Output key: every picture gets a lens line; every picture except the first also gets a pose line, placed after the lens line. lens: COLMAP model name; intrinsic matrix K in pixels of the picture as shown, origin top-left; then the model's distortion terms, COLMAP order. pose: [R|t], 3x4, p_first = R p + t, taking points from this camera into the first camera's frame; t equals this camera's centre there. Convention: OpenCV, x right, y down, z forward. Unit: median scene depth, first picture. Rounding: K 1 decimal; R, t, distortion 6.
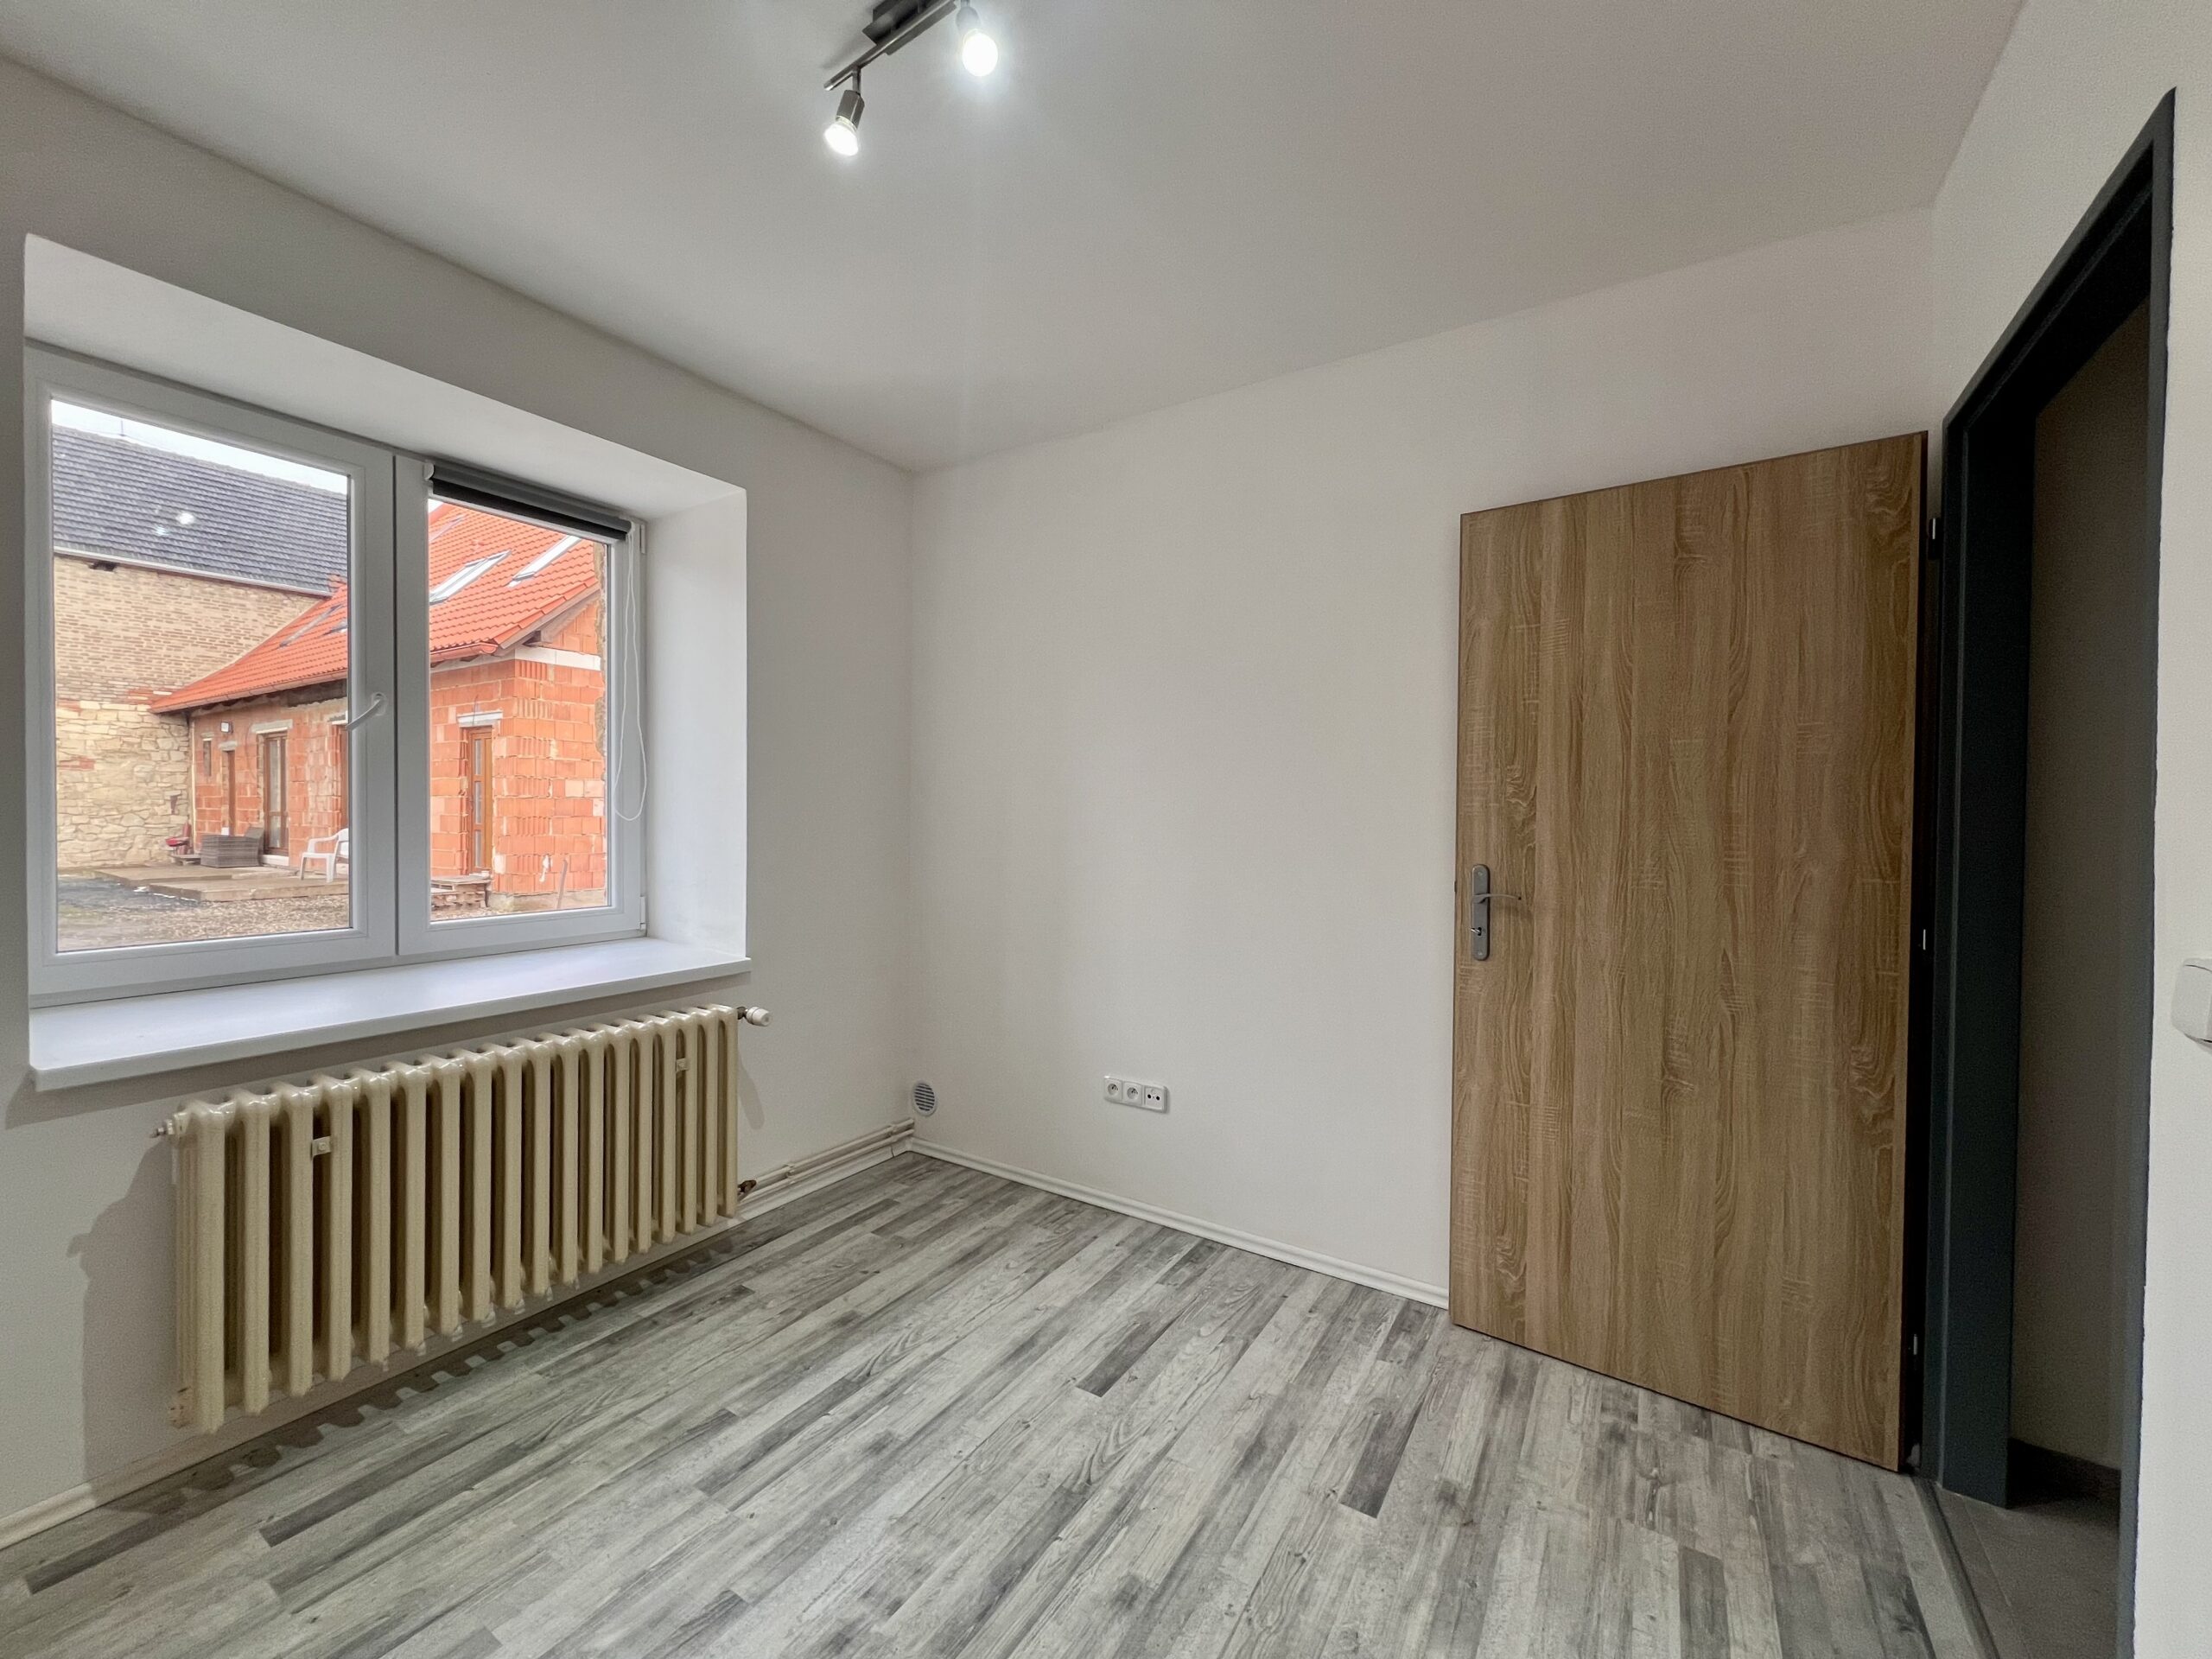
lens RADIAL K [[879.6, 0, 1100.9], [0, 879.6, 826.1], [0, 0, 1]] dist [0.001101, 0.000664]
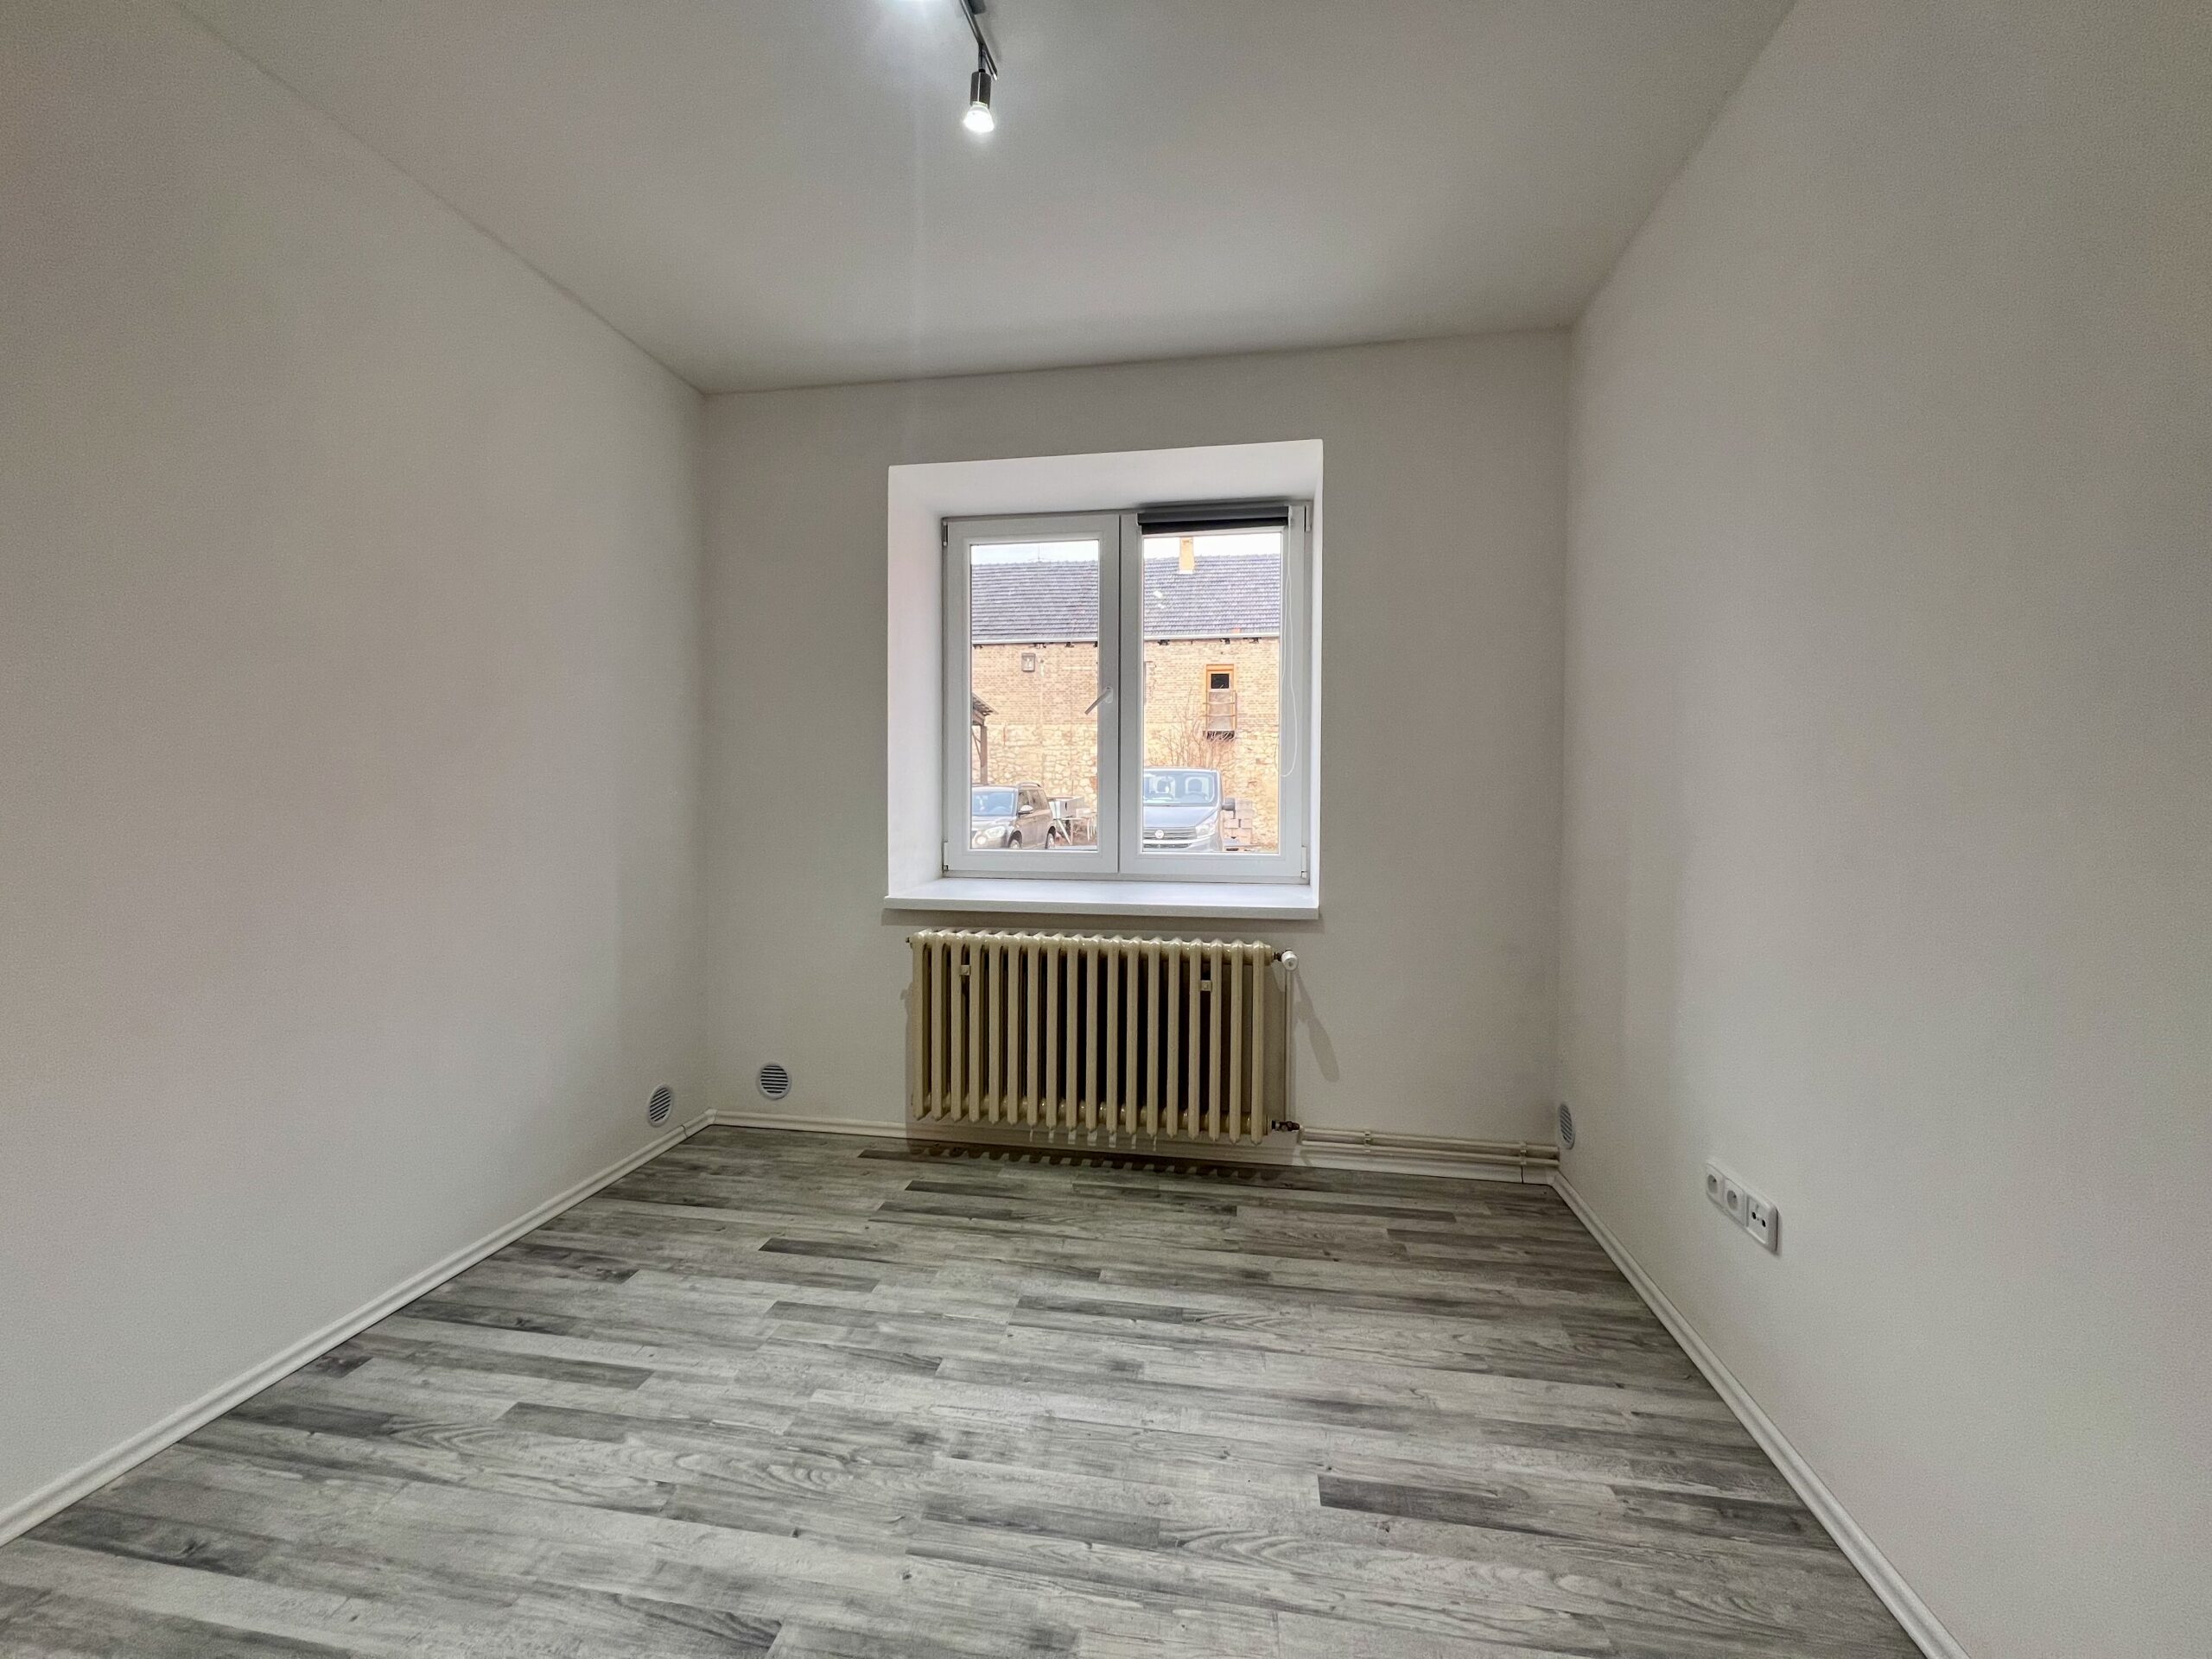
lens RADIAL K [[879.6, 0, 1098.5], [0, 879.6, 827.2], [0, 0, 1]] dist [0.001101, 0.000664]
pose [[0.391061, 0.017411, -0.920200, 0.576811], [-0.014089, 0.999817, 0.012930, 0.067424], [0.920257, 0.007909, 0.391235, 0.511876]]
